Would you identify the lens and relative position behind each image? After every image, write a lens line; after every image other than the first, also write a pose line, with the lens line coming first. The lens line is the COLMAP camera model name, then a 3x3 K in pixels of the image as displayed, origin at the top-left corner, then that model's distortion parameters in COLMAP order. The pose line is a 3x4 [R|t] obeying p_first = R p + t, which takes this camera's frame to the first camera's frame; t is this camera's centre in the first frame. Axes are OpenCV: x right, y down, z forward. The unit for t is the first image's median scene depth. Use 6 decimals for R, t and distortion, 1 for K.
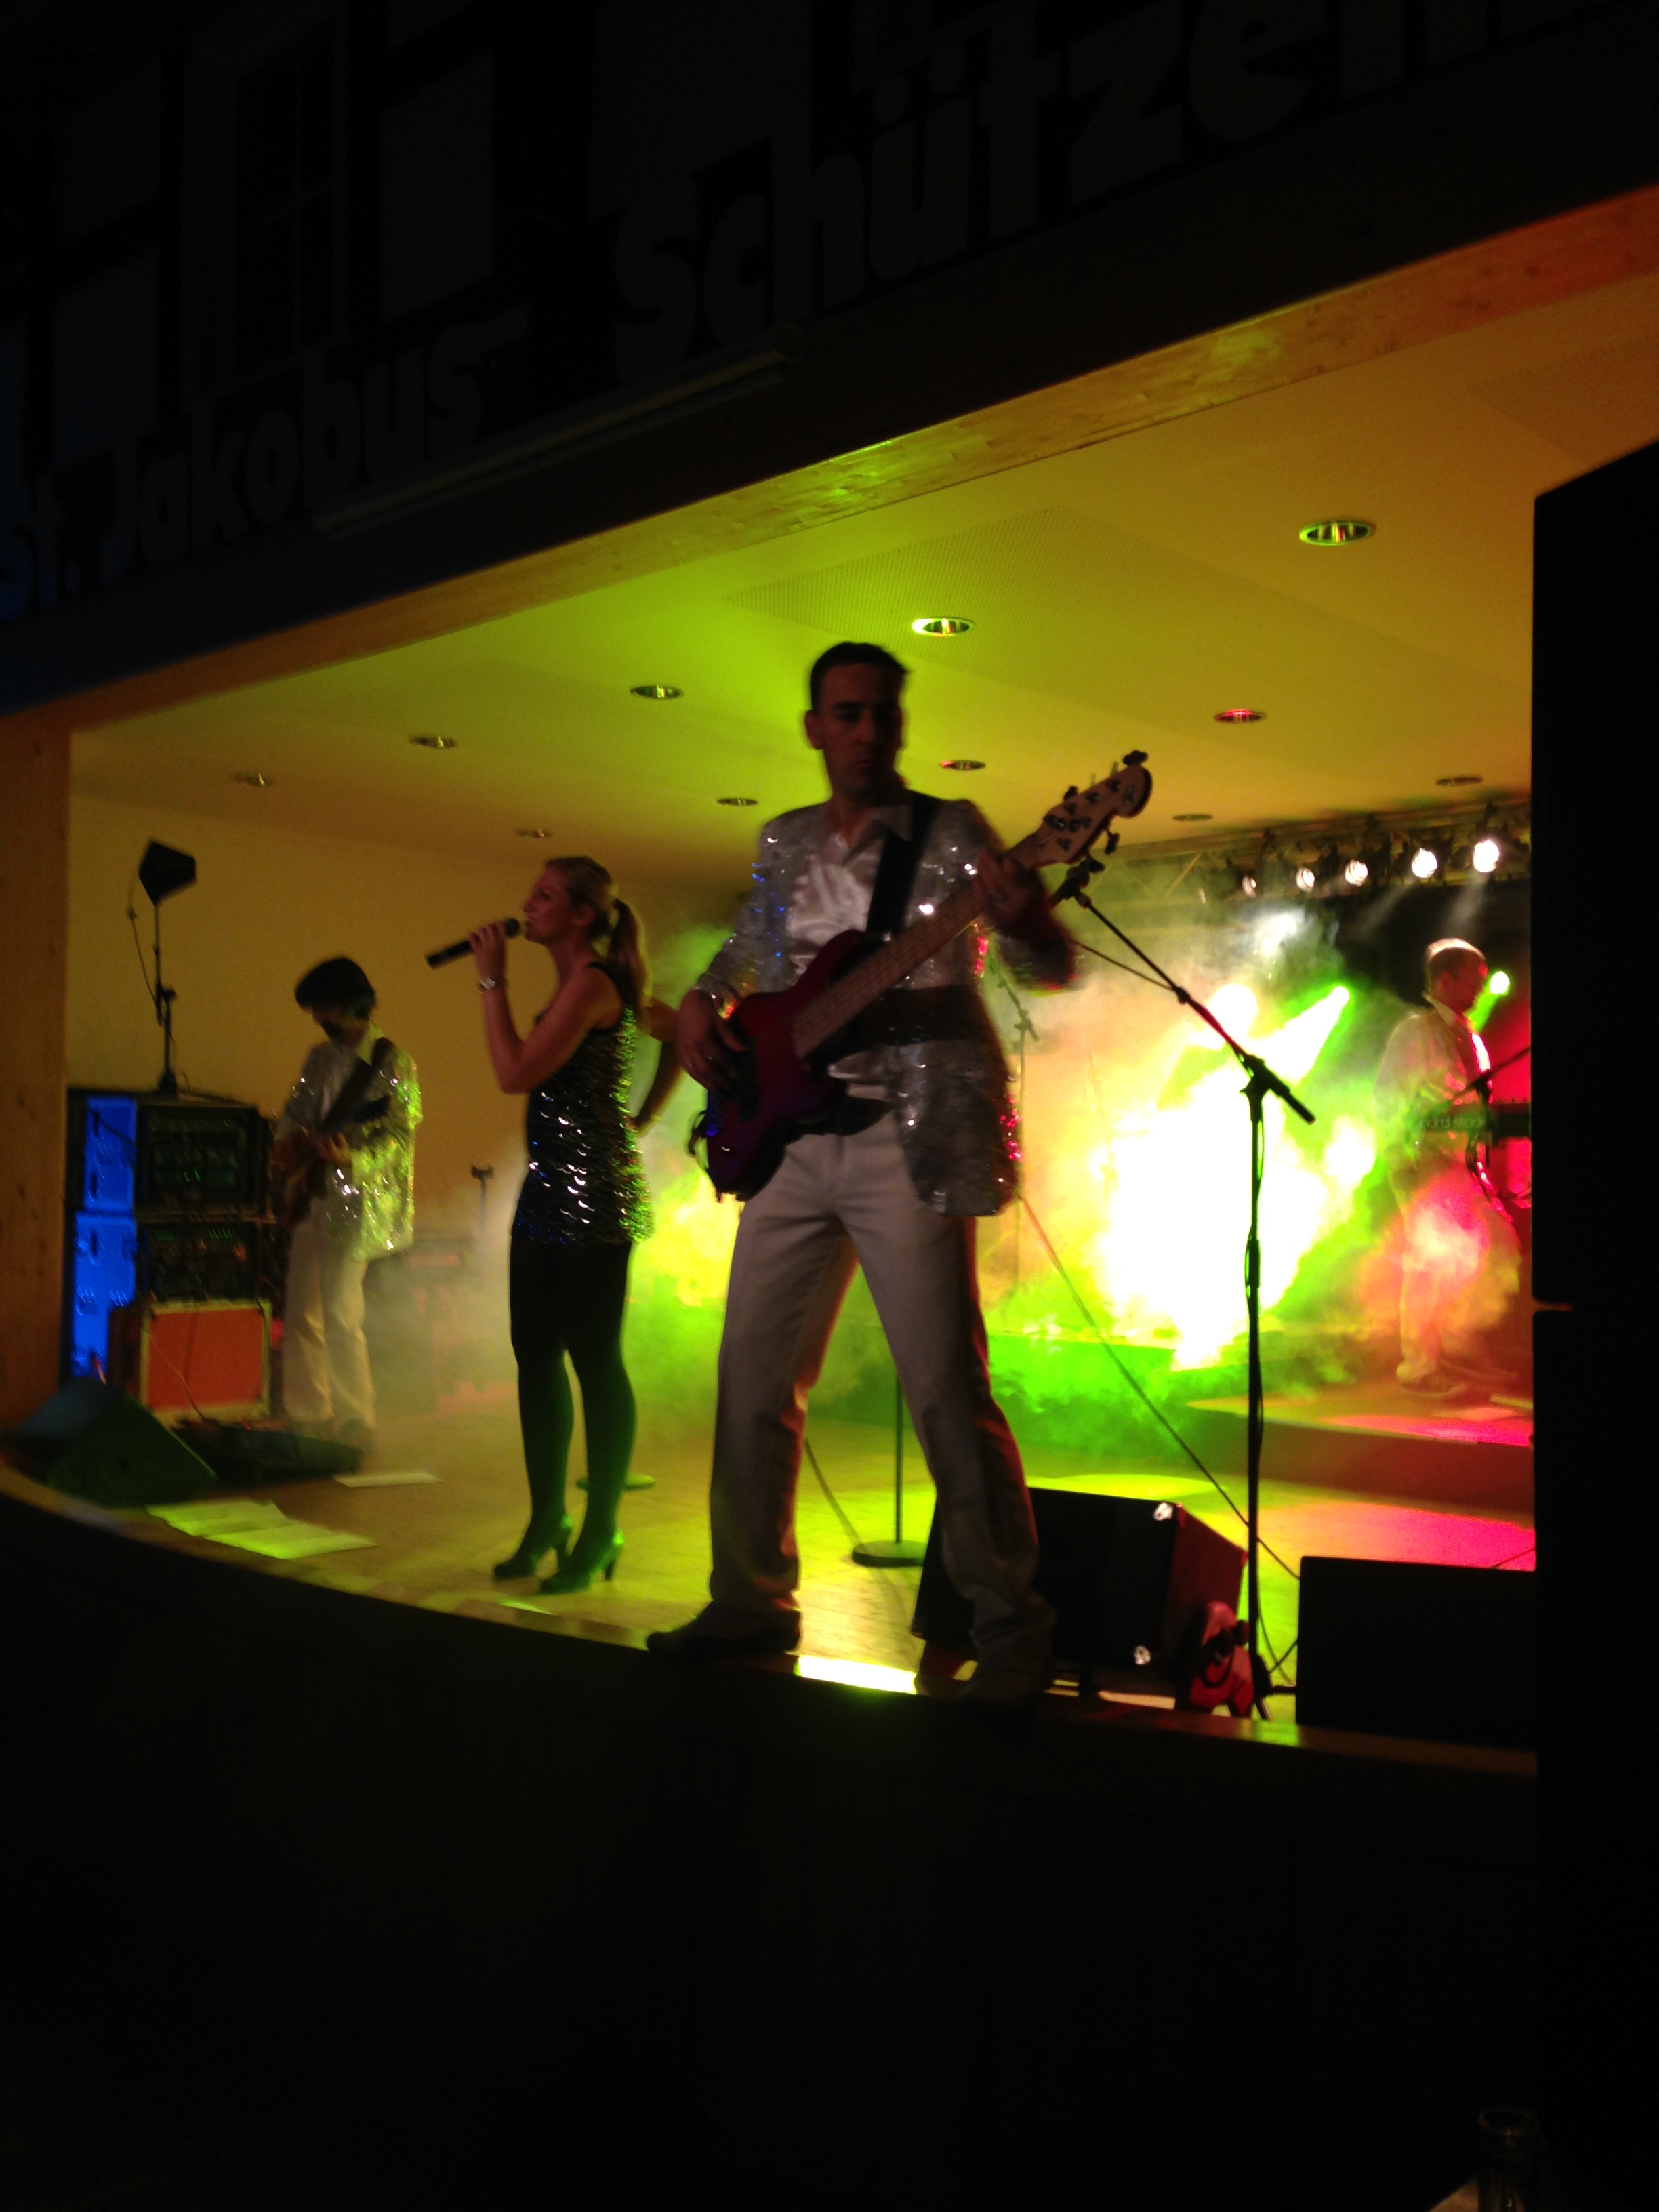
lens RADIAL K [[2165.3, 0, 848.3], [0, 2165.3, 1120.0], [0, 0, 1]] dist [-0.005109, 0.000000]
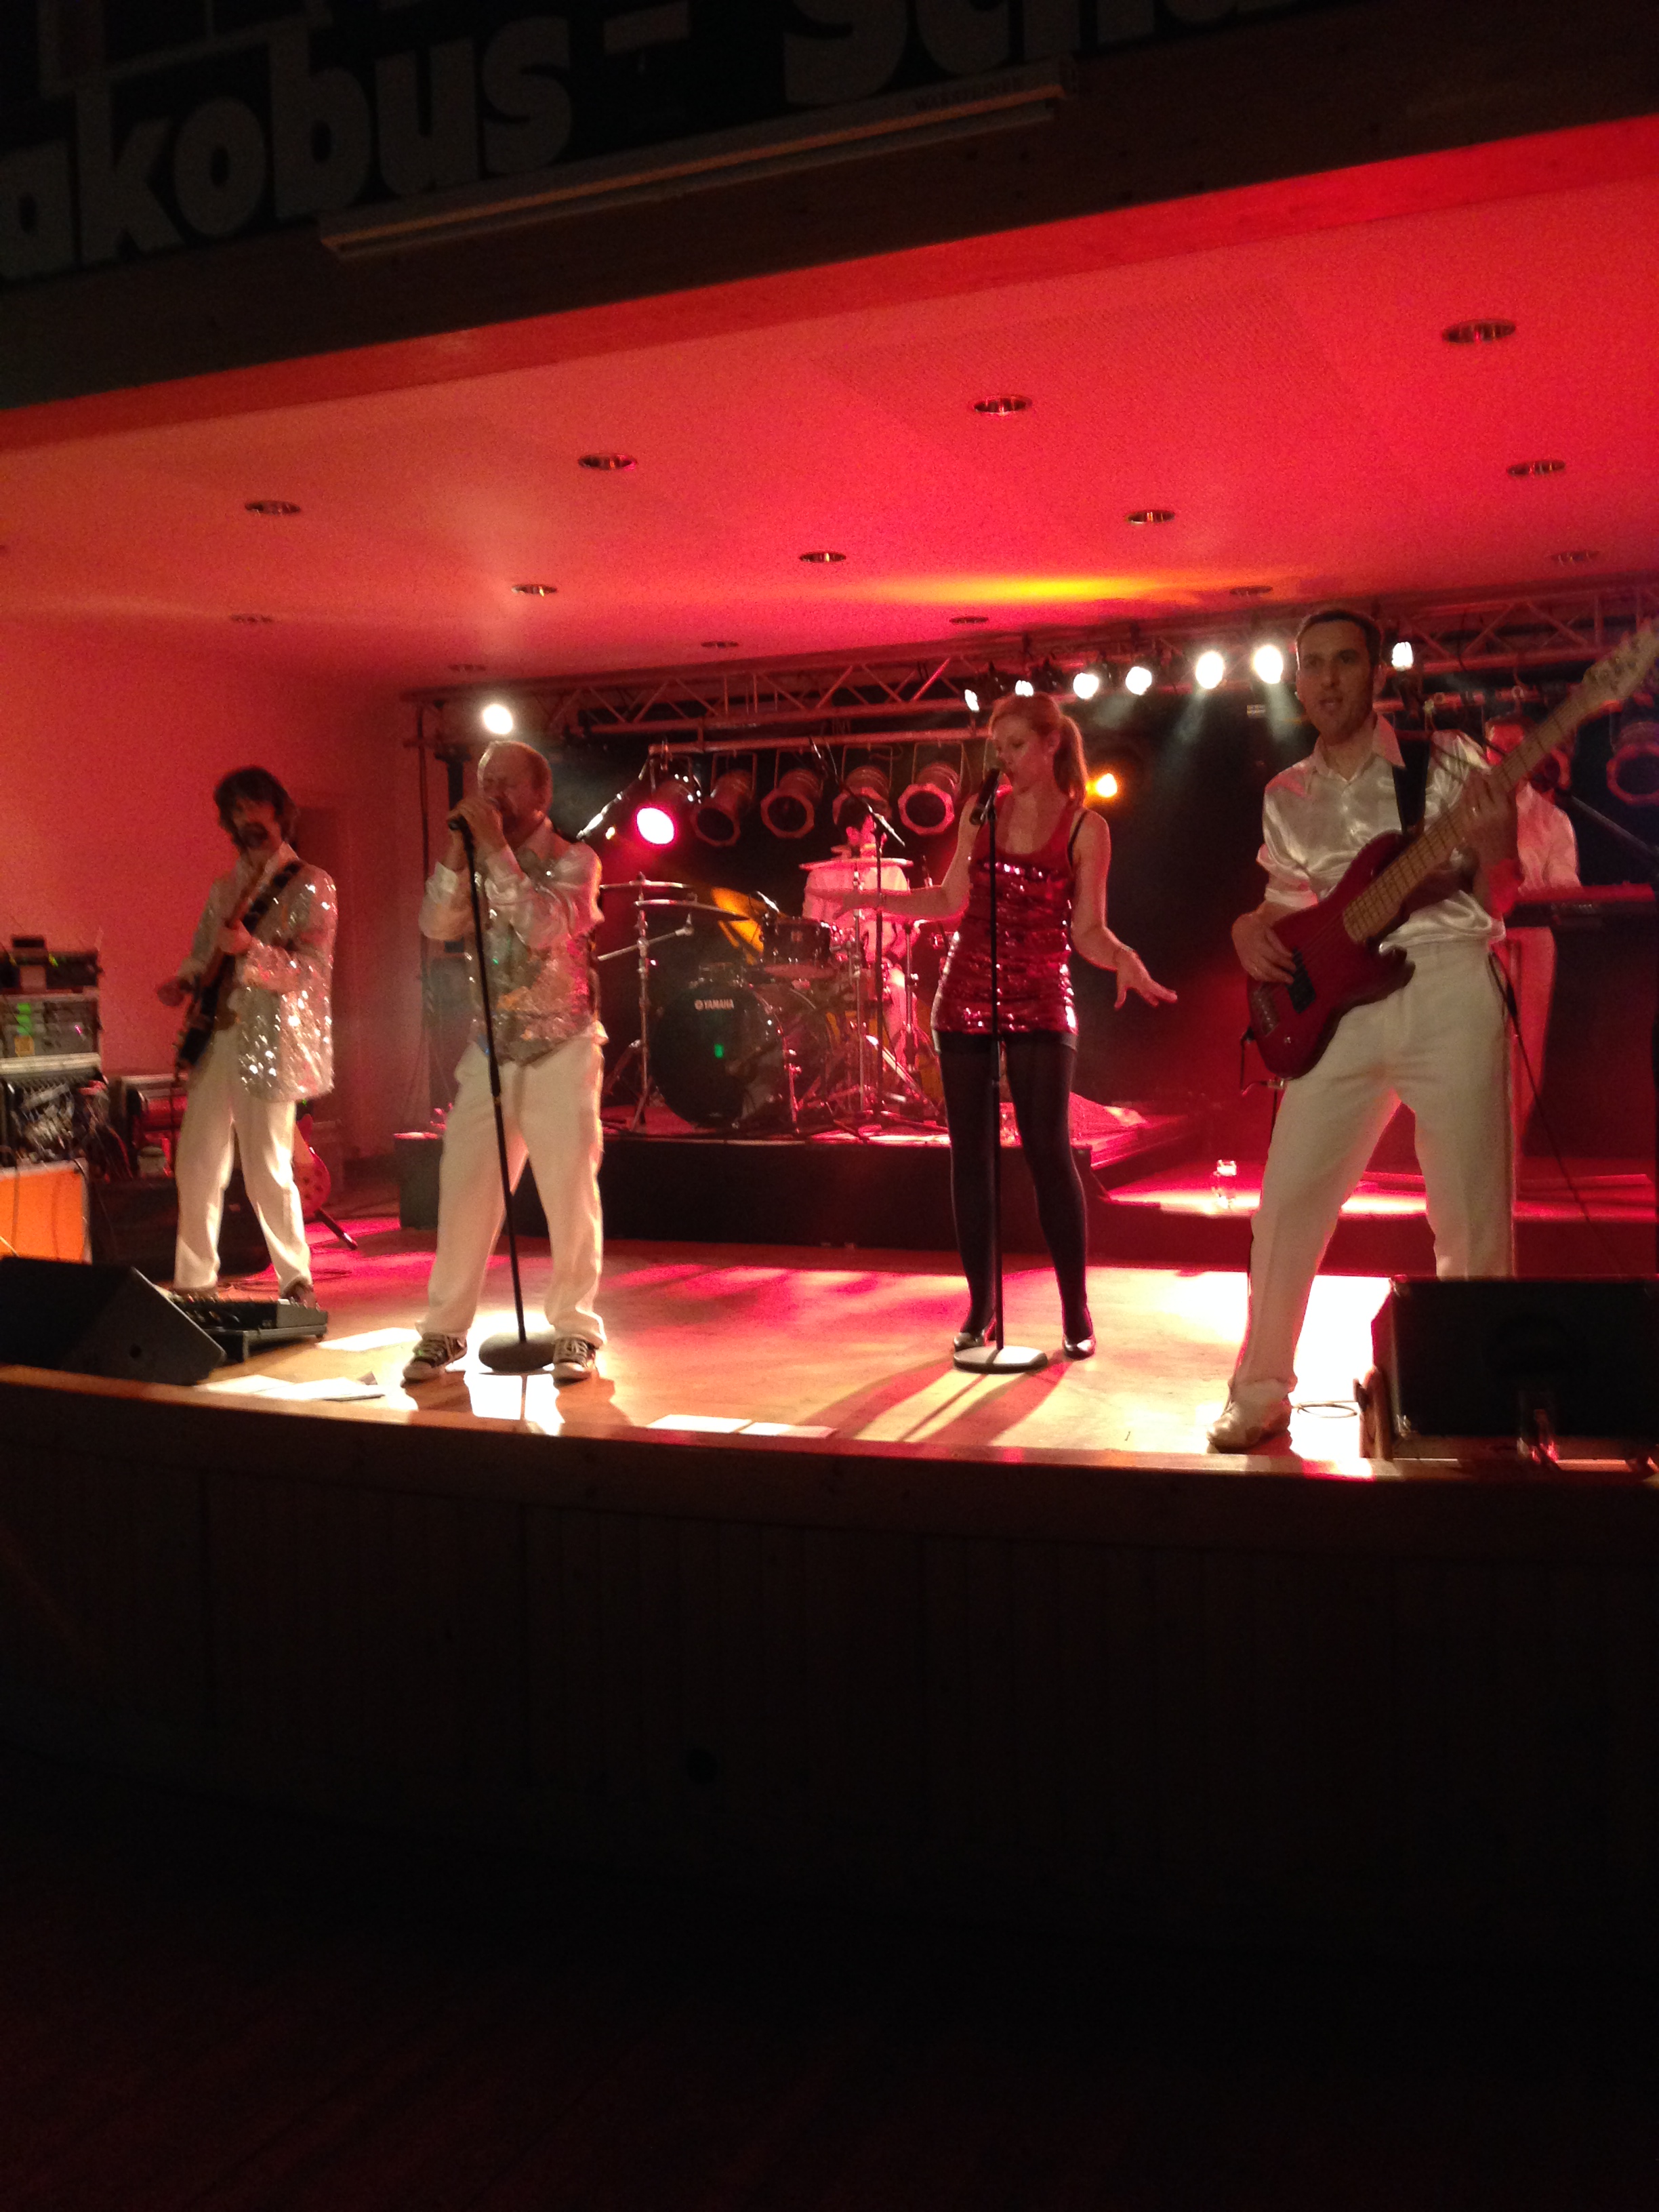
lens RADIAL K [[2165.3, 0, 851.8], [0, 2165.3, 1112.5], [0, 0, 1]] dist [-0.005109, 0.000000]
pose [[0.939814, -0.053426, 0.337484, -0.347521], [0.026393, 0.996100, 0.084191, 0.000533], [-0.340666, -0.070216, 0.937559, 0.103020]]
